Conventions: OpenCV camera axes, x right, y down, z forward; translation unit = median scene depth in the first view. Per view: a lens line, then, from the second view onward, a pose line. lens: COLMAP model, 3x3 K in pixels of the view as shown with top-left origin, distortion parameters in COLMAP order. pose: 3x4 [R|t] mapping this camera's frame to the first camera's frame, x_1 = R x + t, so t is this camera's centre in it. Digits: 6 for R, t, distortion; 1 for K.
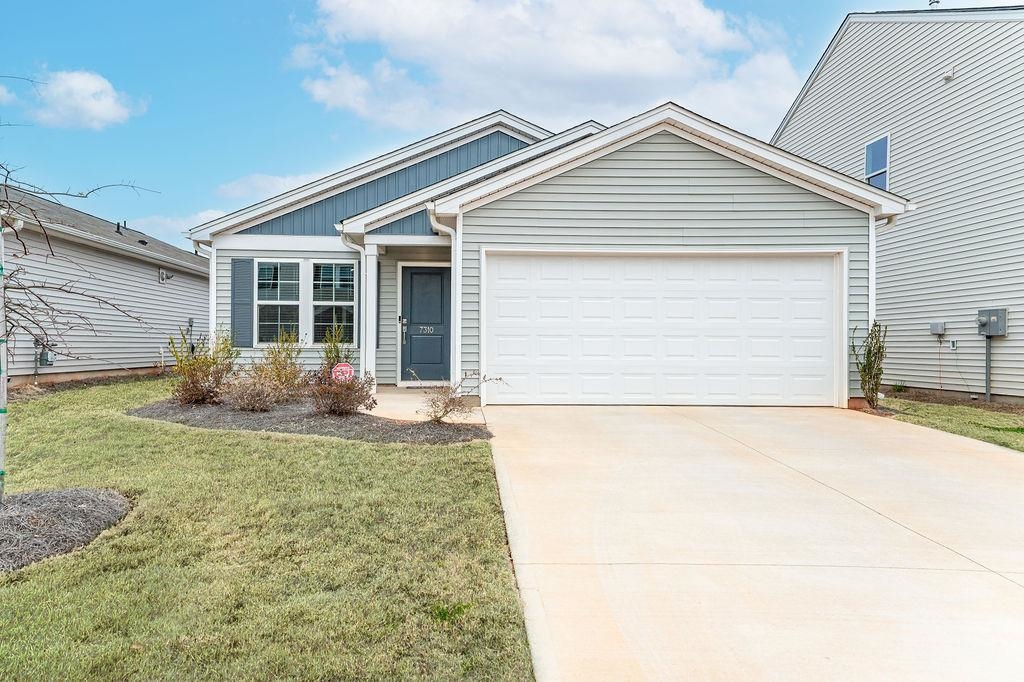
lens RADIAL K [[671.9, 0, 483.5], [0, 671.9, 331.9], [0, 0, 1]] dist [0.083840, 0.029944]
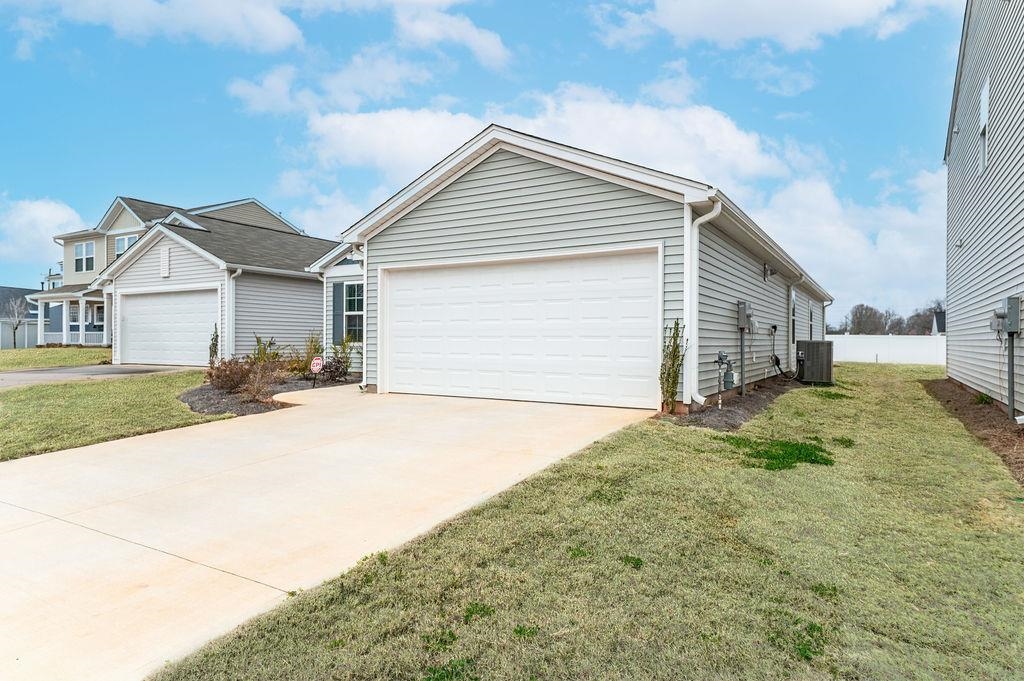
lens RADIAL K [[600.8, 0, 512.0], [0, 600.8, 340.5], [0, 0, 1]] dist [-0.000432, 0.000087]
pose [[0.833188, -0.001431, -0.552988, 0.726253], [0.009984, 0.999873, 0.012455, 0.000444], [0.552900, -0.015899, 0.833096, 0.178472]]
